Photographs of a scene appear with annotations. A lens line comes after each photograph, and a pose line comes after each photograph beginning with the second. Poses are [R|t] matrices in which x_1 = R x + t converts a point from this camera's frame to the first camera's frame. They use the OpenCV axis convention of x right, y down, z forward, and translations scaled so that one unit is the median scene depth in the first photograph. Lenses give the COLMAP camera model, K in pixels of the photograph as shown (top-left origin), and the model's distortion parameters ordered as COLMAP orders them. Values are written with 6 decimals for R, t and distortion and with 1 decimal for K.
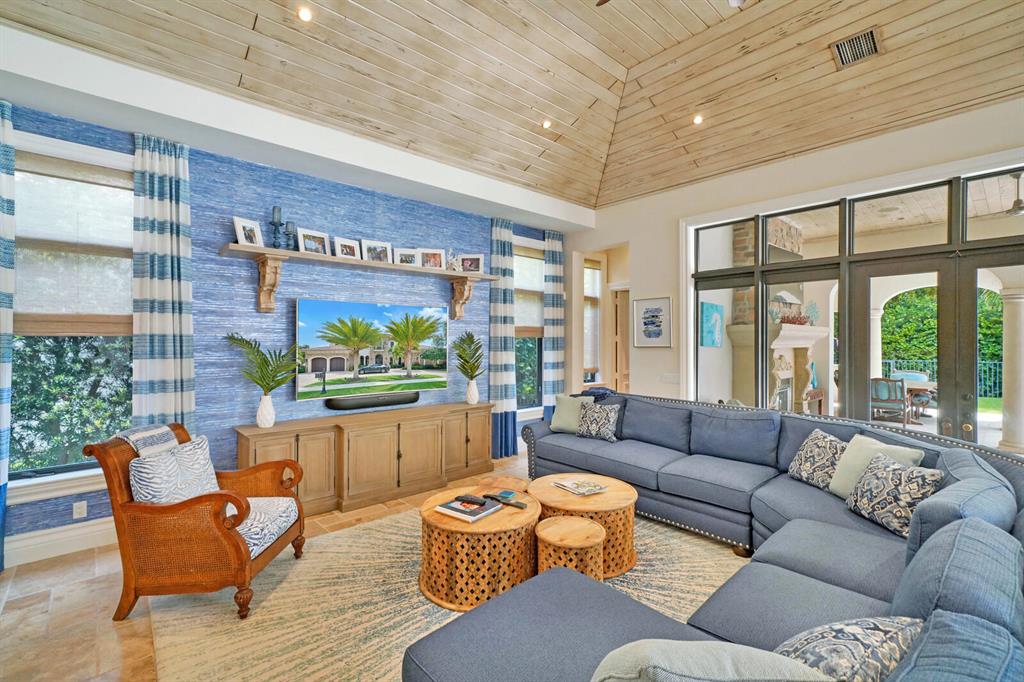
lens RADIAL K [[459.3, 0, 512.0], [0, 459.3, 341.0], [0, 0, 1]] dist [0.003279, 0.000472]
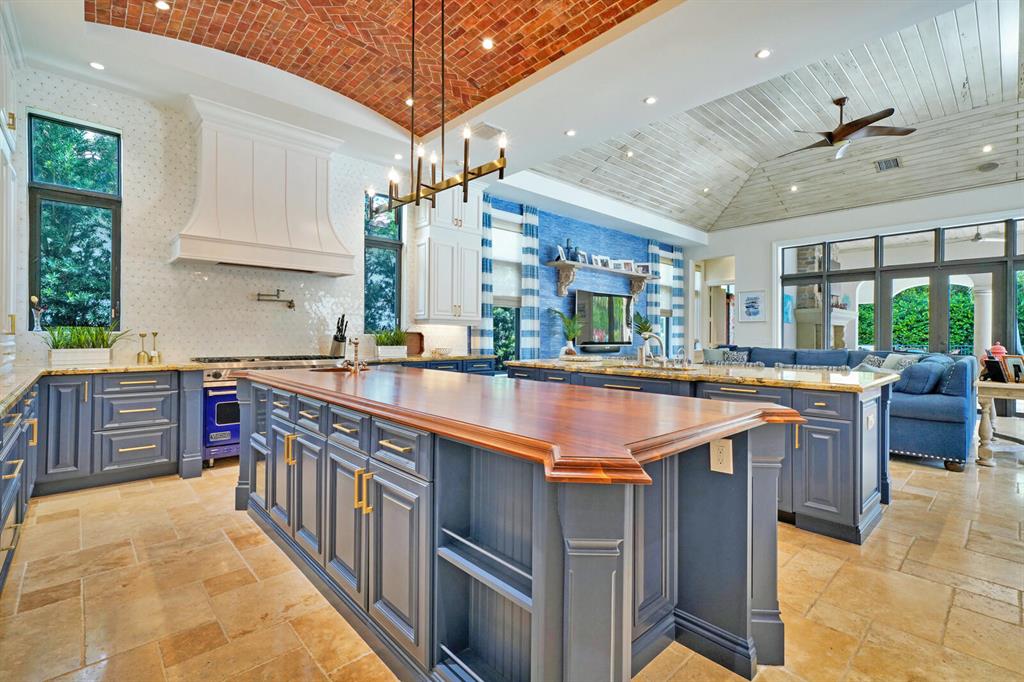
lens RADIAL K [[466.5, 0, 509.9], [0, 466.5, 335.5], [0, 0, 1]] dist [0.000588, -0.000068]
pose [[0.999970, 0.005447, 0.005501, -0.580751], [-0.005421, 0.999974, -0.004759, 0.078967], [-0.005527, 0.004729, 0.999974, -0.651865]]
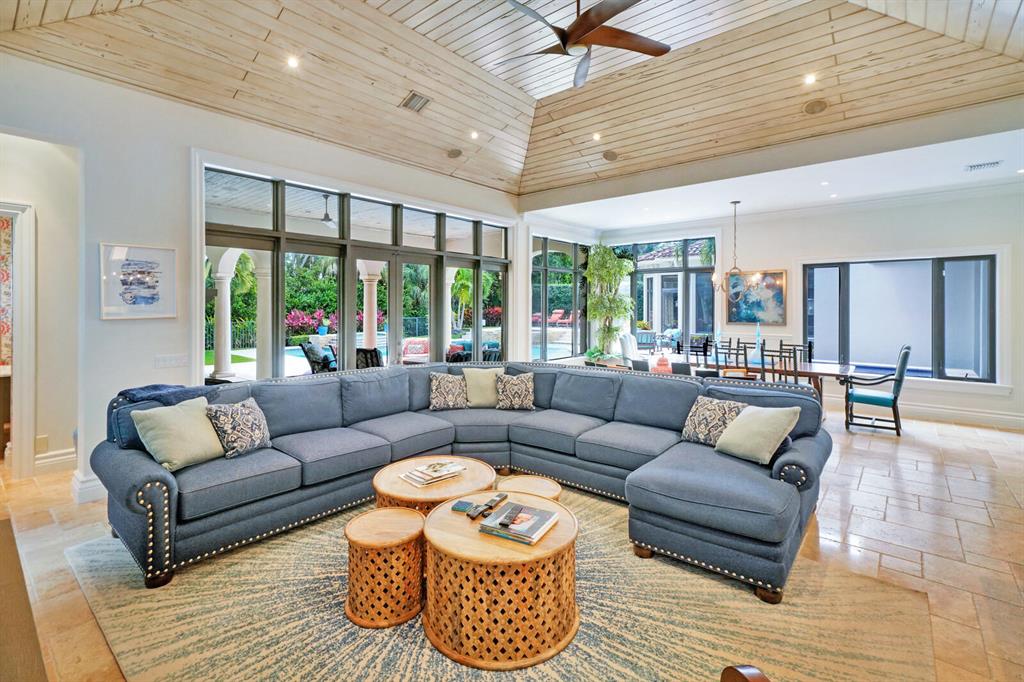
lens RADIAL K [[464.3, 0, 510.1], [0, 464.3, 306.0], [0, 0, 1]] dist [0.001478, 0.000149]
pose [[-0.131687, -0.004609, 0.991281, -0.475660], [0.000470, 0.999989, 0.004712, -0.008658], [-0.991291, 0.001087, -0.131683, 0.600418]]
